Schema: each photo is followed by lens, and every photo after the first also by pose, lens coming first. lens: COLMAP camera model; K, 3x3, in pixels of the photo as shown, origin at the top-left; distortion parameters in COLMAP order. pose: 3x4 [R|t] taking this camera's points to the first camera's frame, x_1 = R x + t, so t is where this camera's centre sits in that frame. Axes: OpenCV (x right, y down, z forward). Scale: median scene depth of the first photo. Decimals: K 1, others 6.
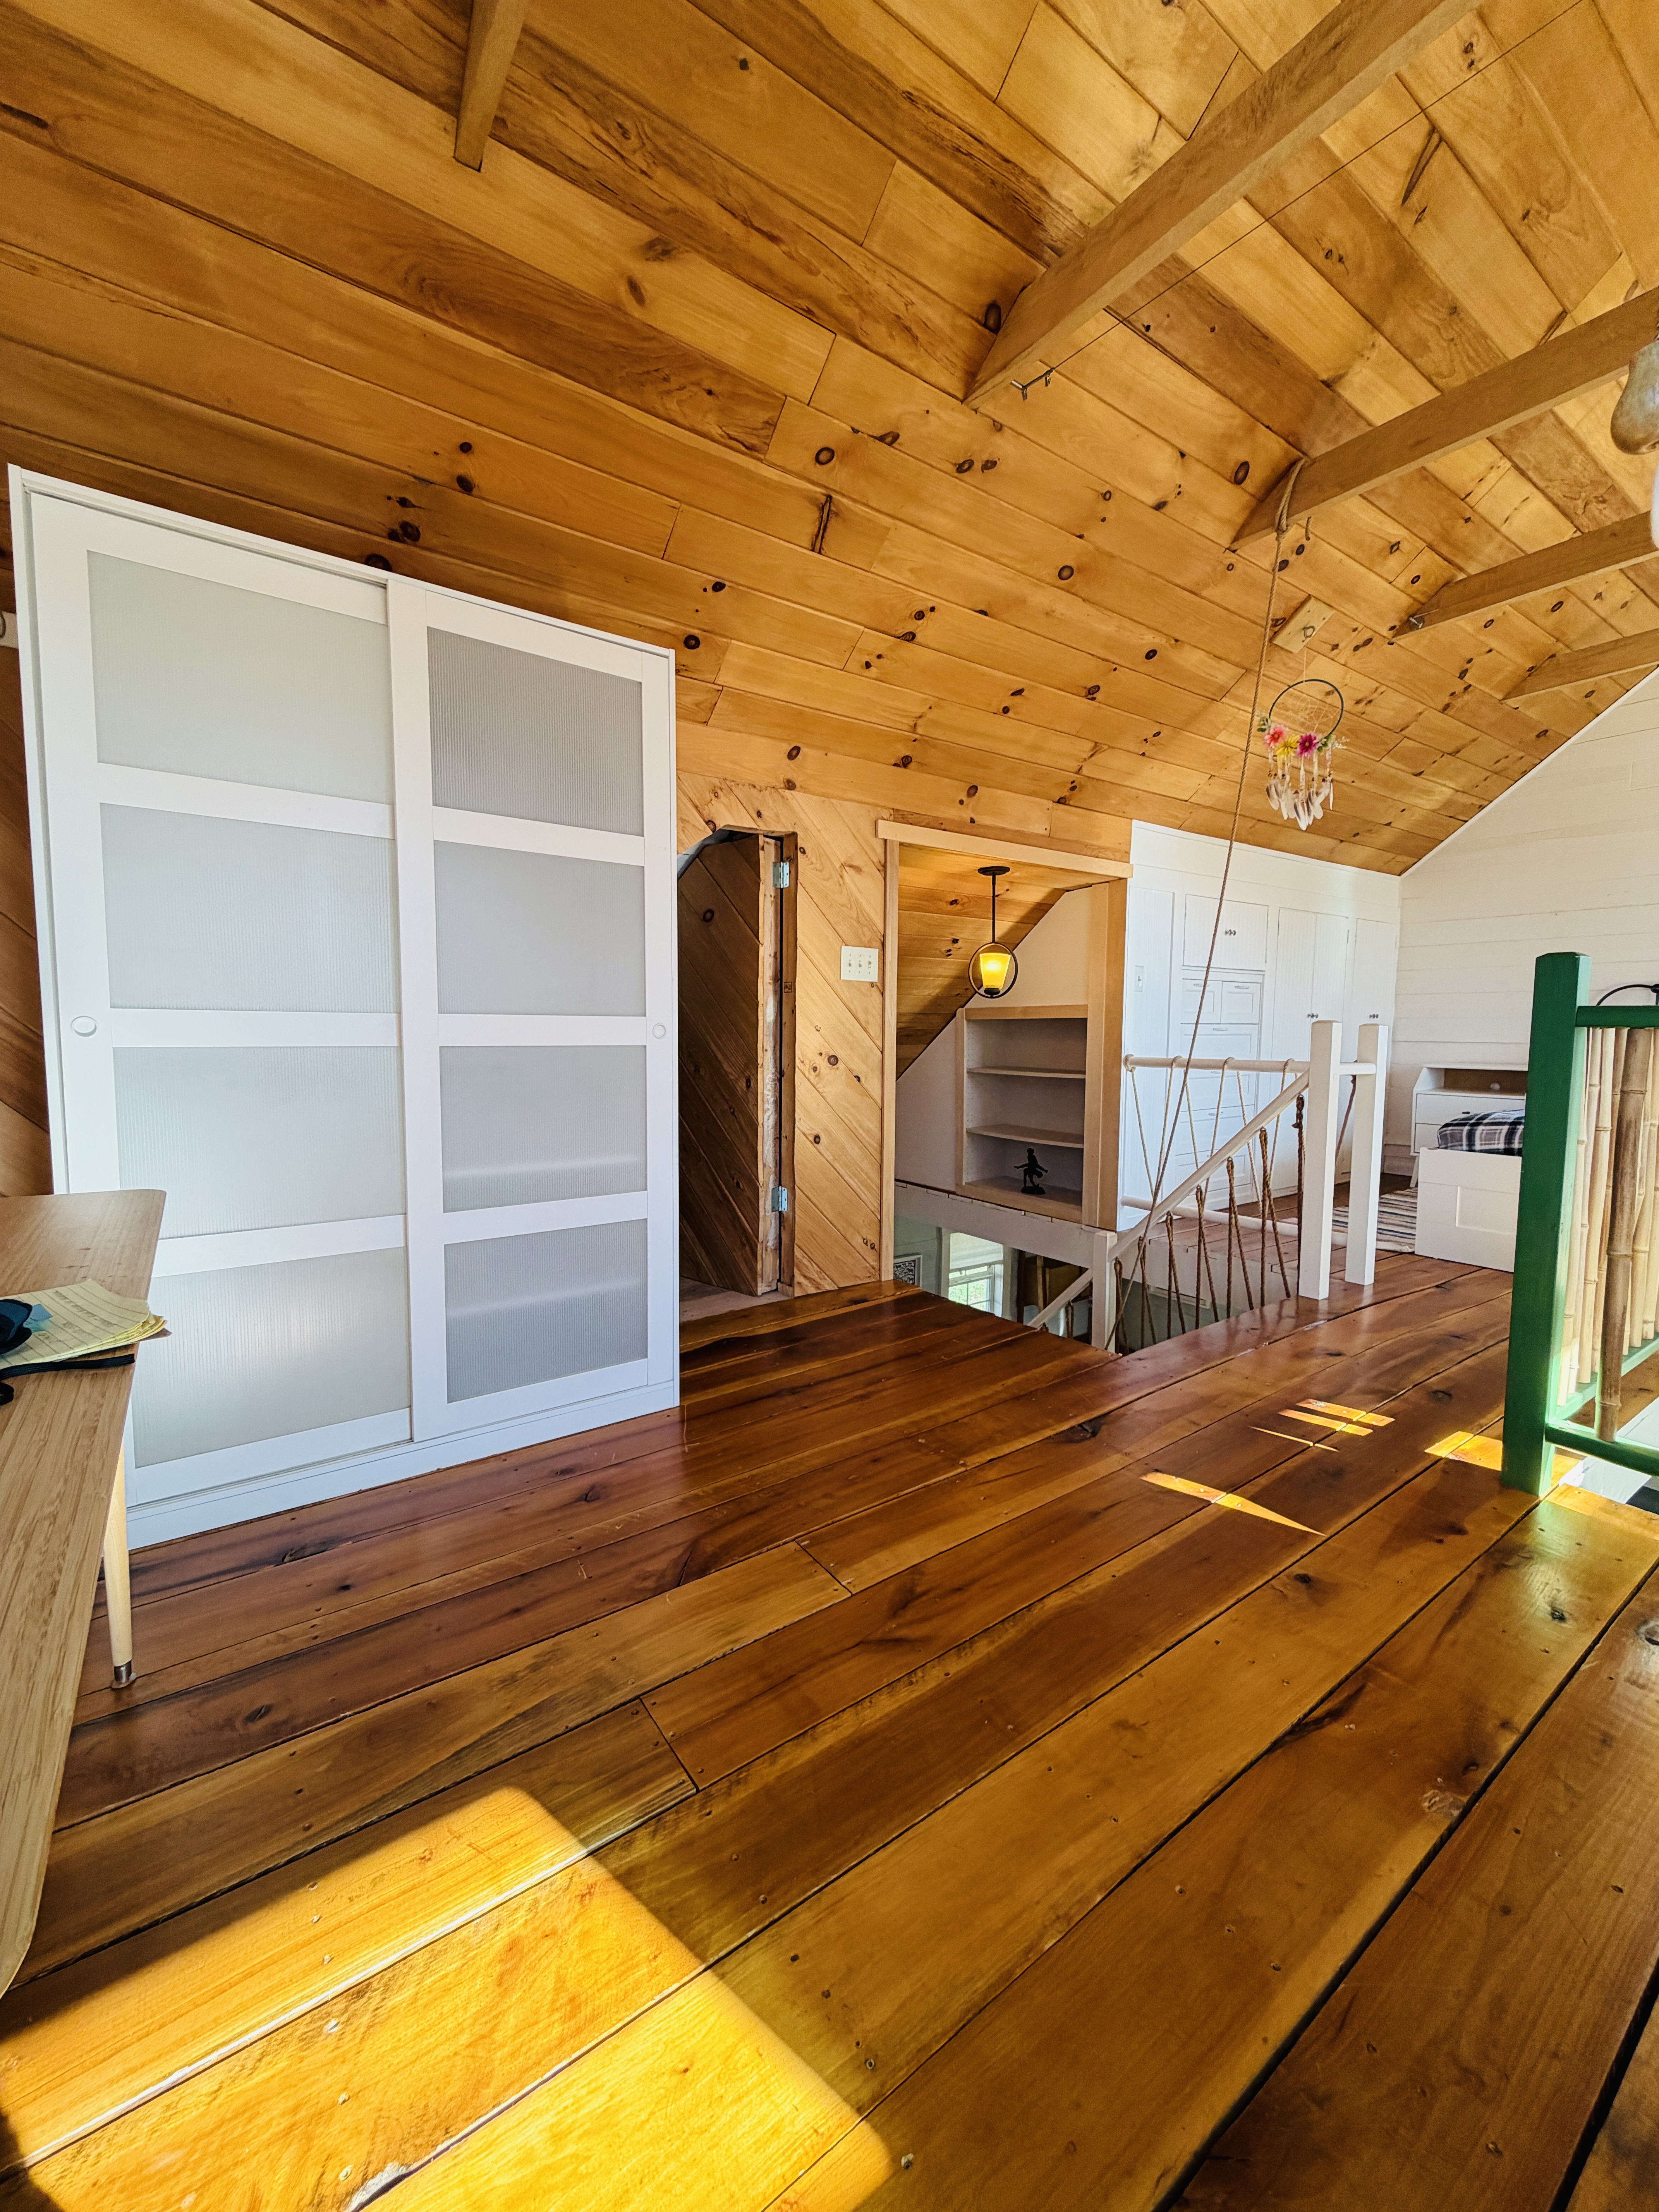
lens RADIAL K [[881.8, 0, 823.7], [0, 881.8, 1105.3], [0, 0, 1]] dist [0.000683, -0.000204]
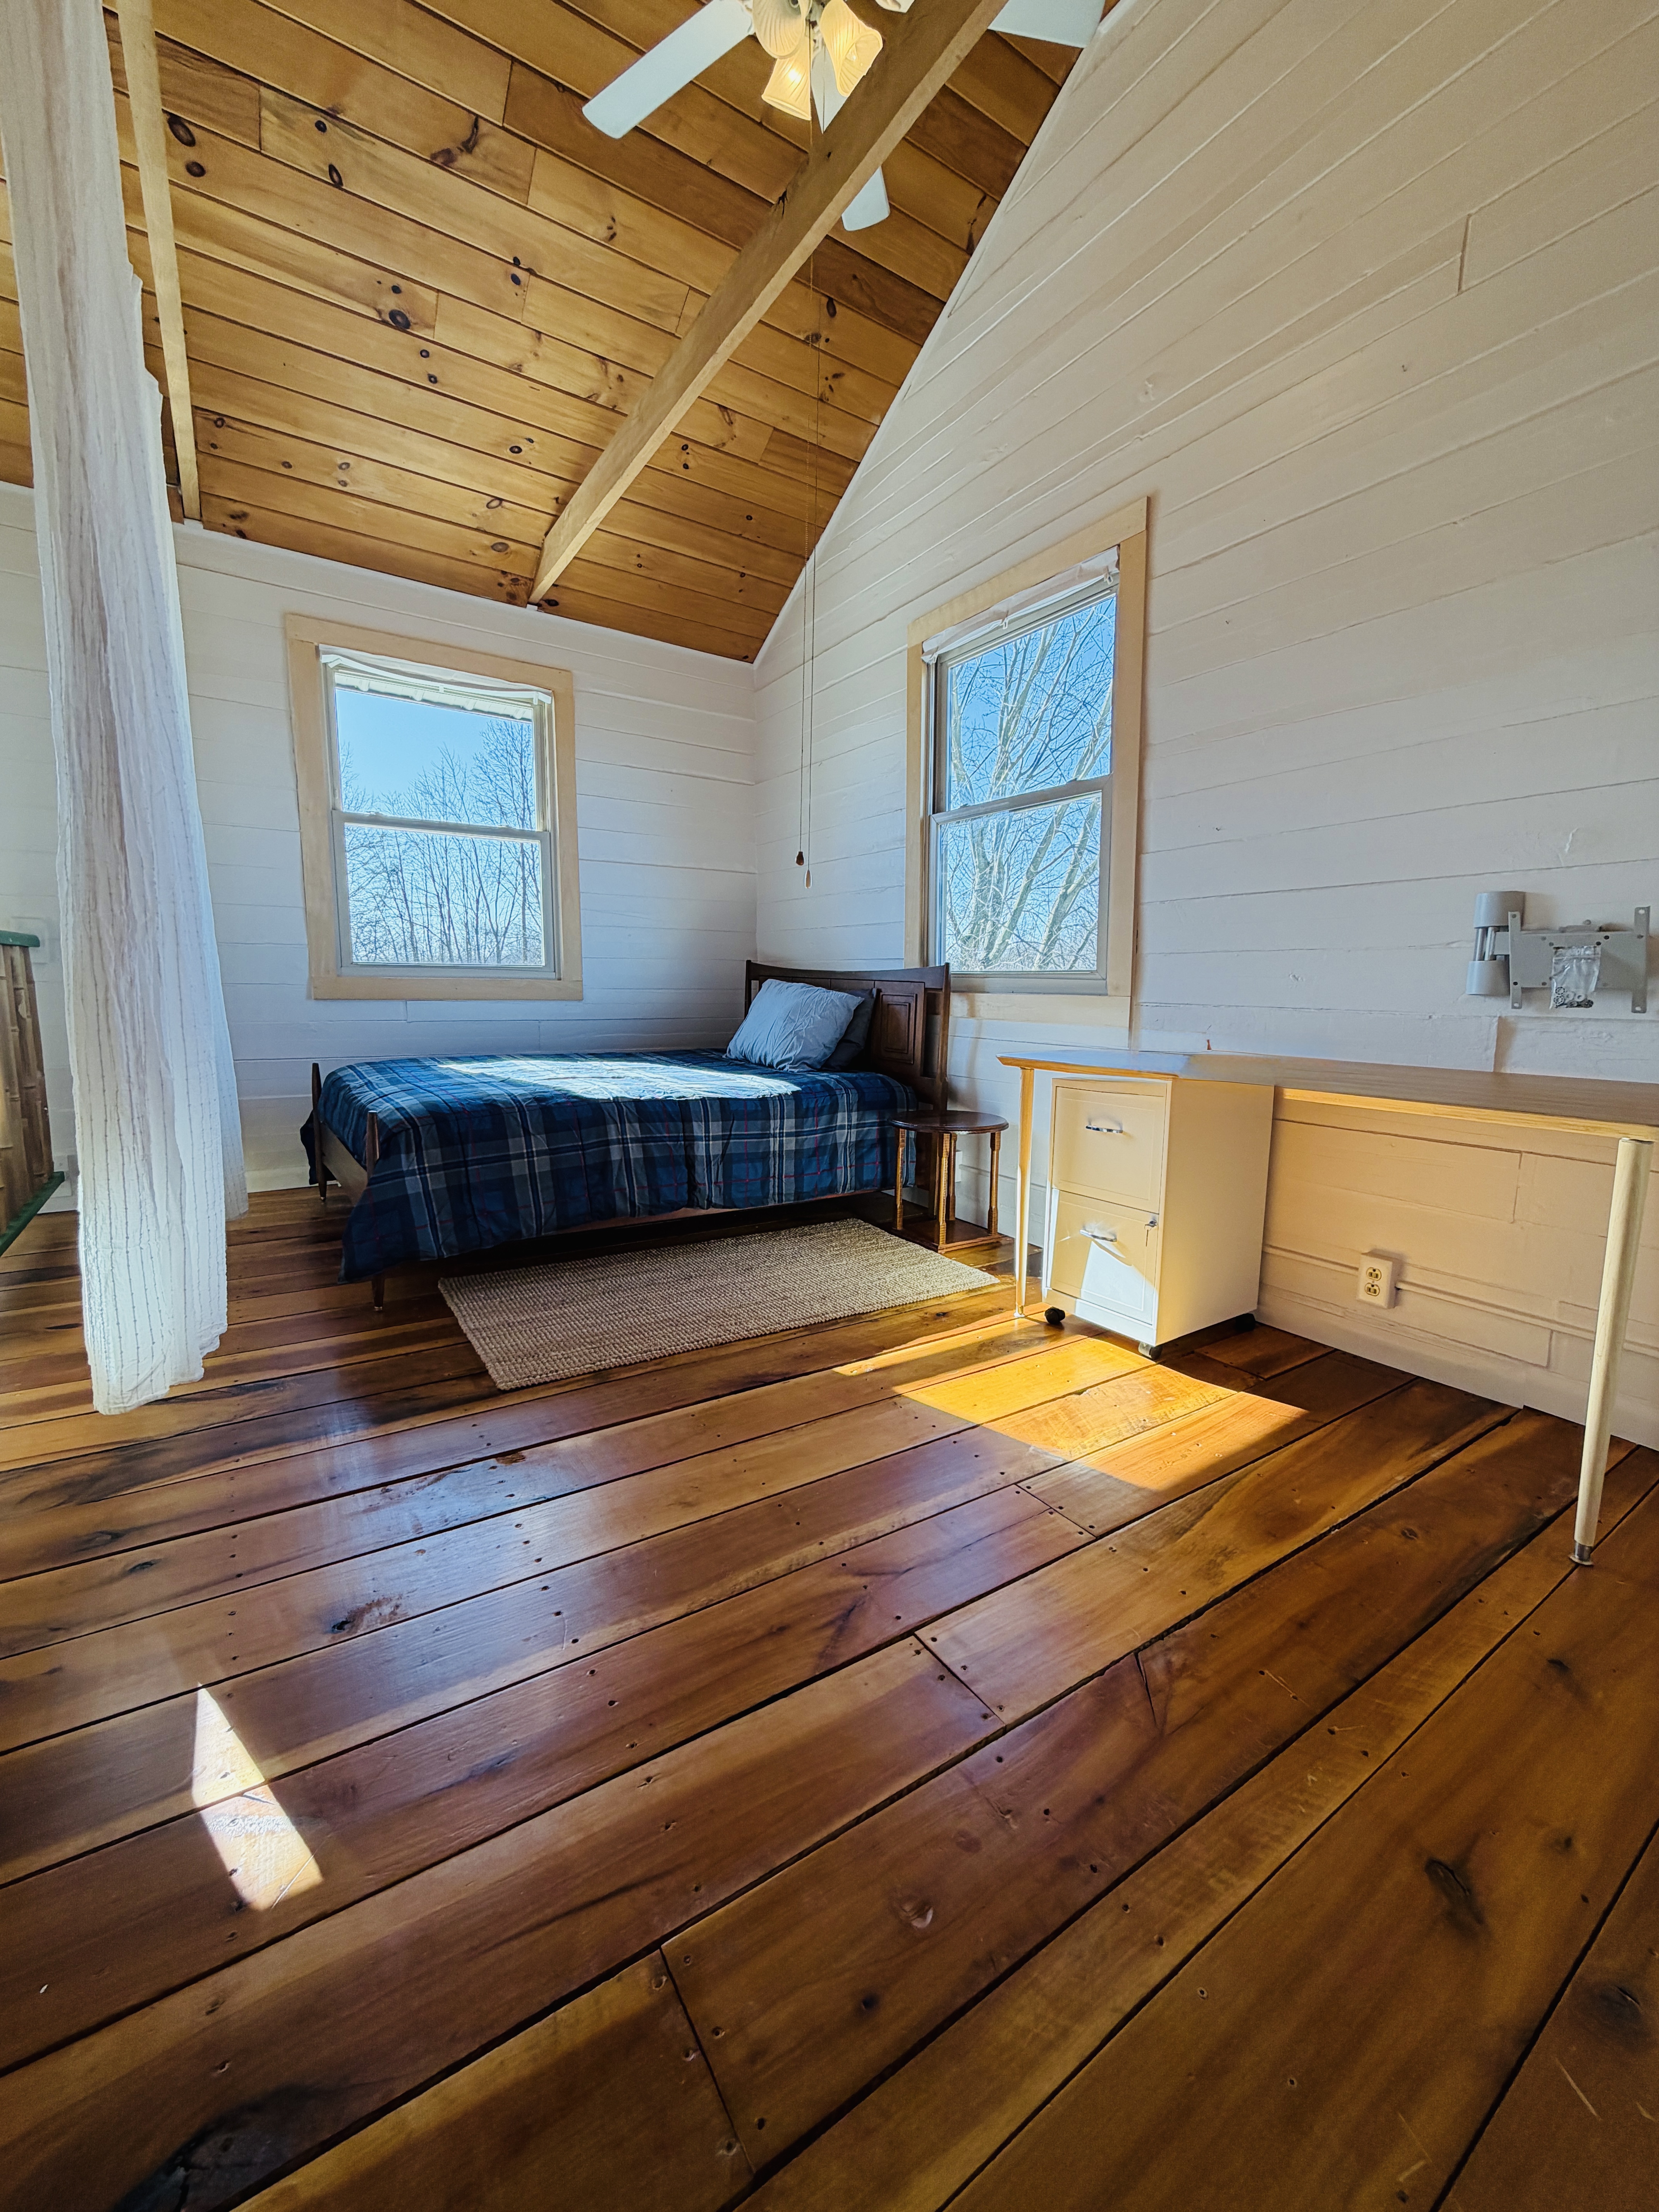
lens RADIAL K [[881.8, 0, 826.5], [0, 881.8, 1101.2], [0, 0, 1]] dist [0.000683, -0.000204]
pose [[-0.999293, -0.024292, 0.028681, 0.066702], [-0.017122, 0.973514, 0.227984, -0.071687], [-0.033459, 0.227332, -0.973242, 1.112208]]
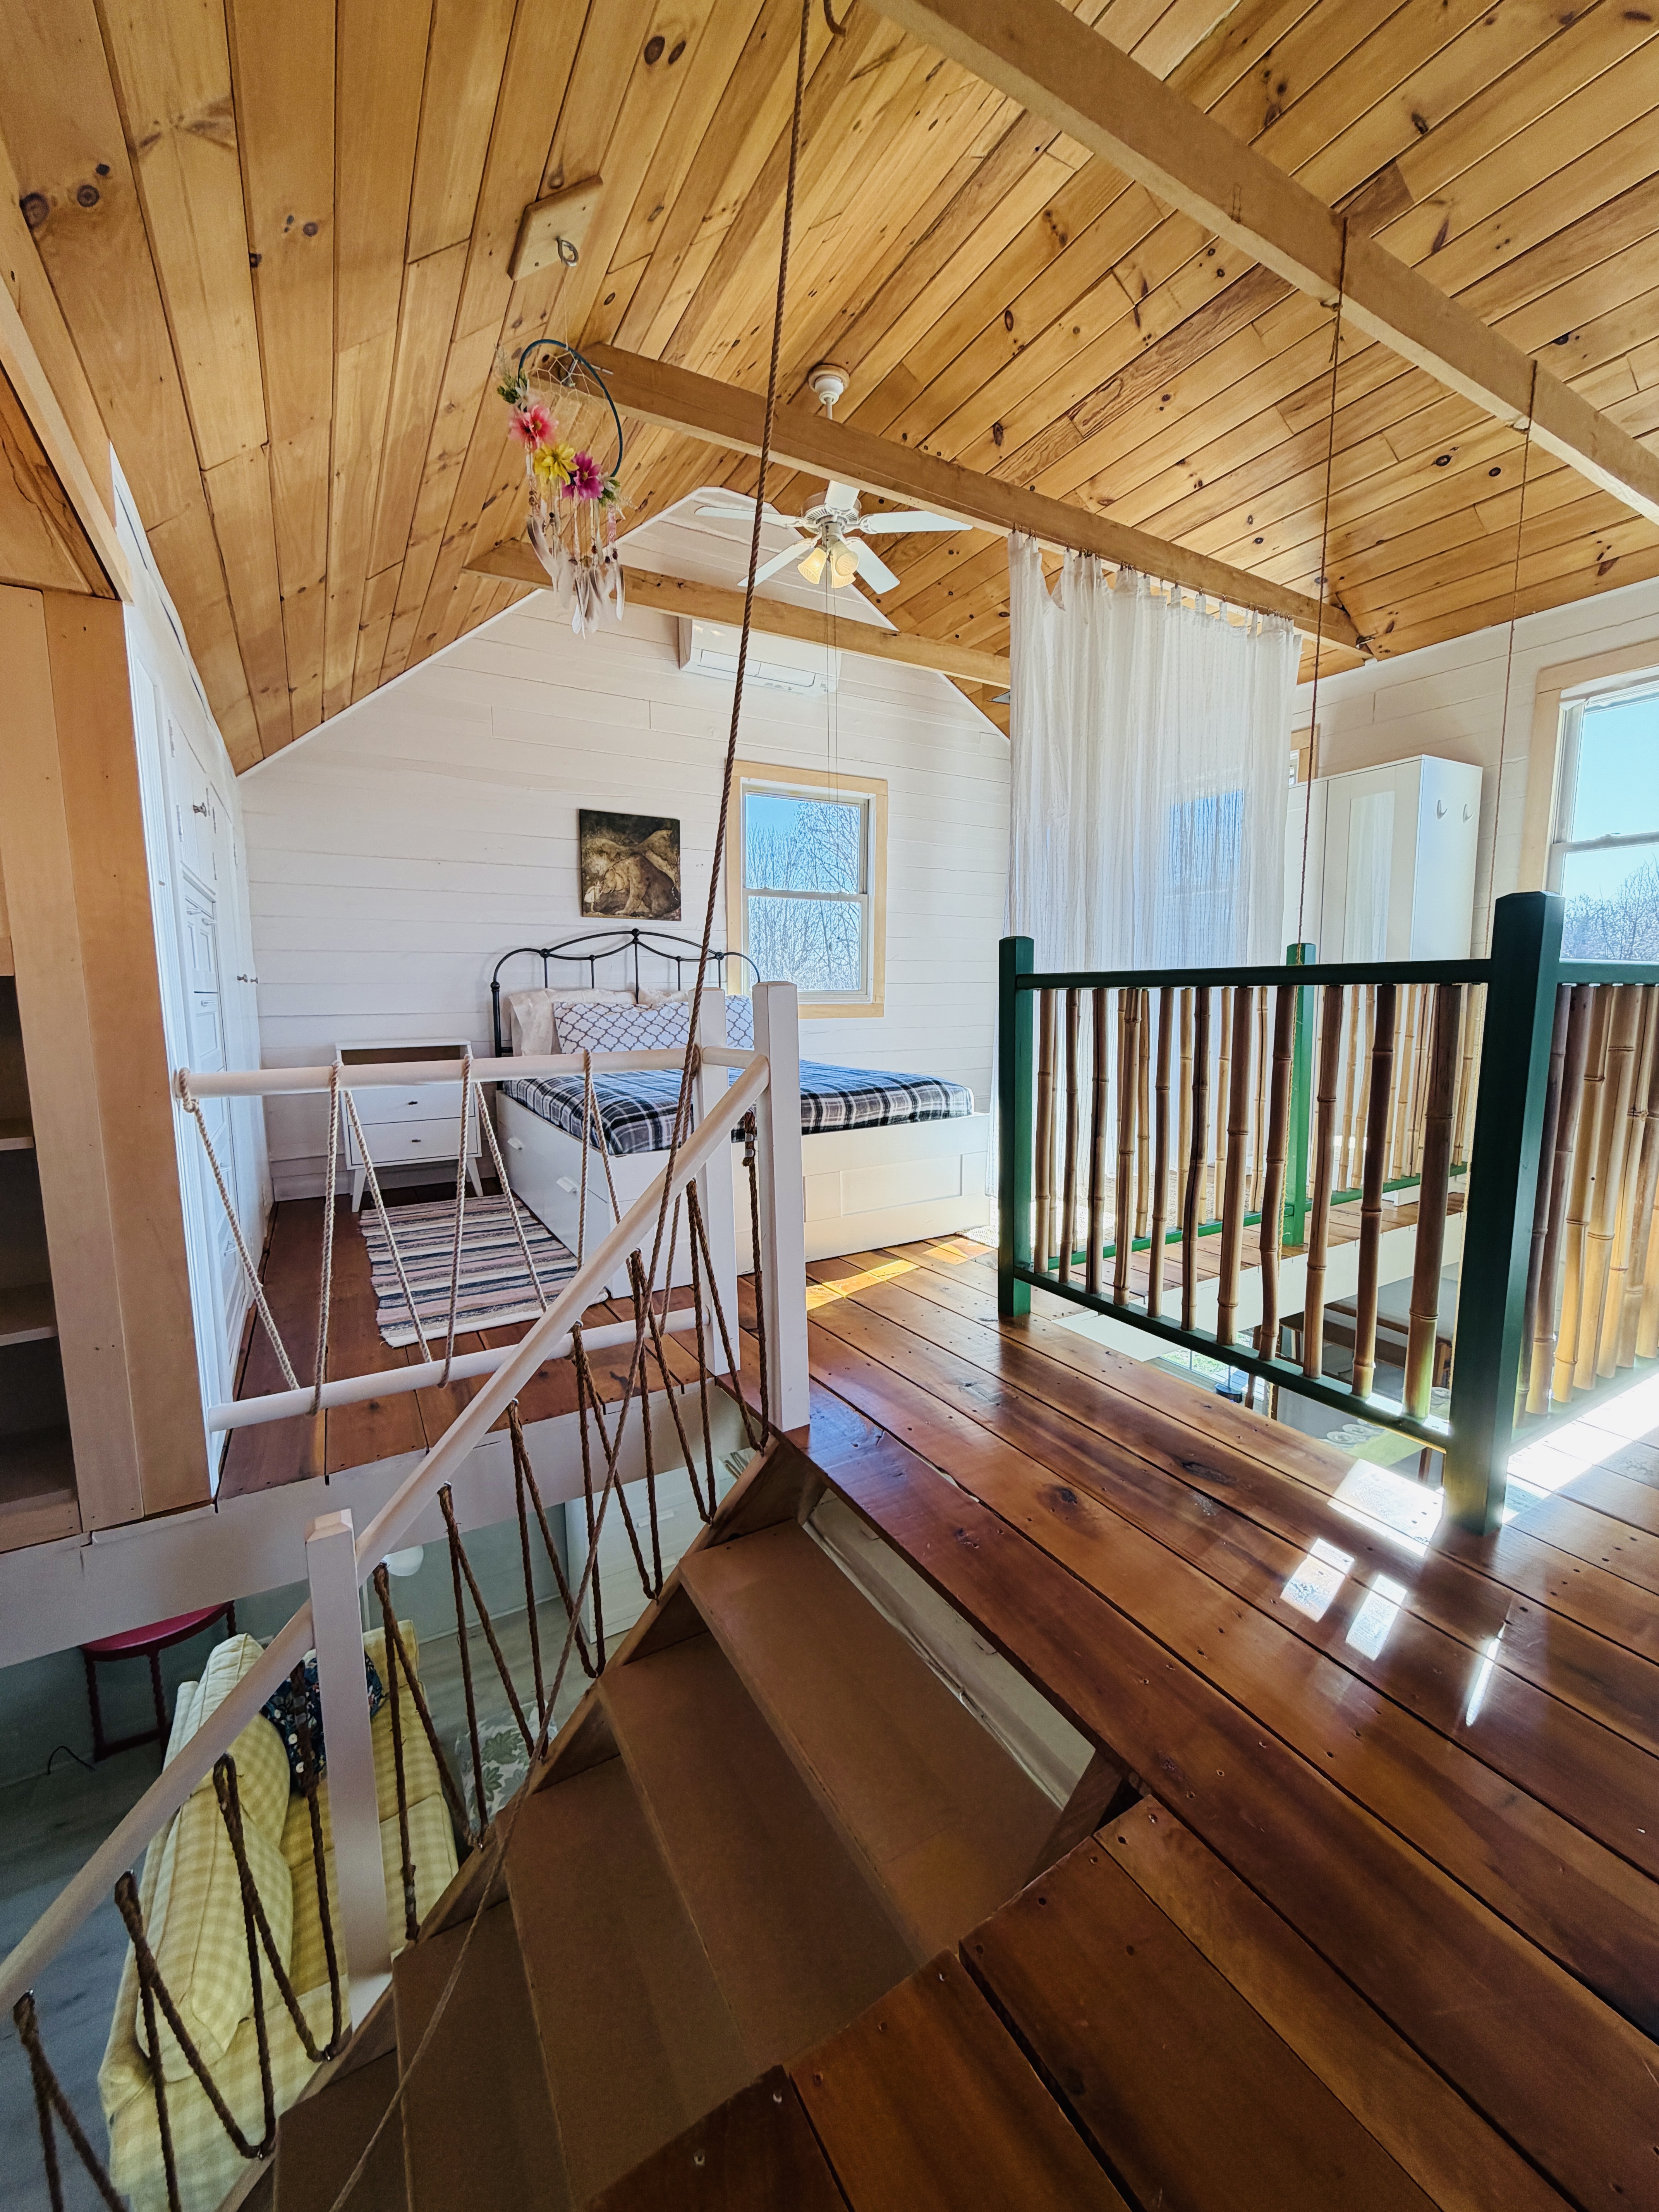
lens RADIAL K [[881.8, 0, 827.1], [0, 881.8, 1101.6], [0, 0, 1]] dist [0.000683, -0.000204]
pose [[0.085581, -0.129034, 0.987940, -0.041909], [0.100691, 0.987622, 0.120270, -0.110005], [-0.991230, 0.089184, 0.097514, 1.204733]]
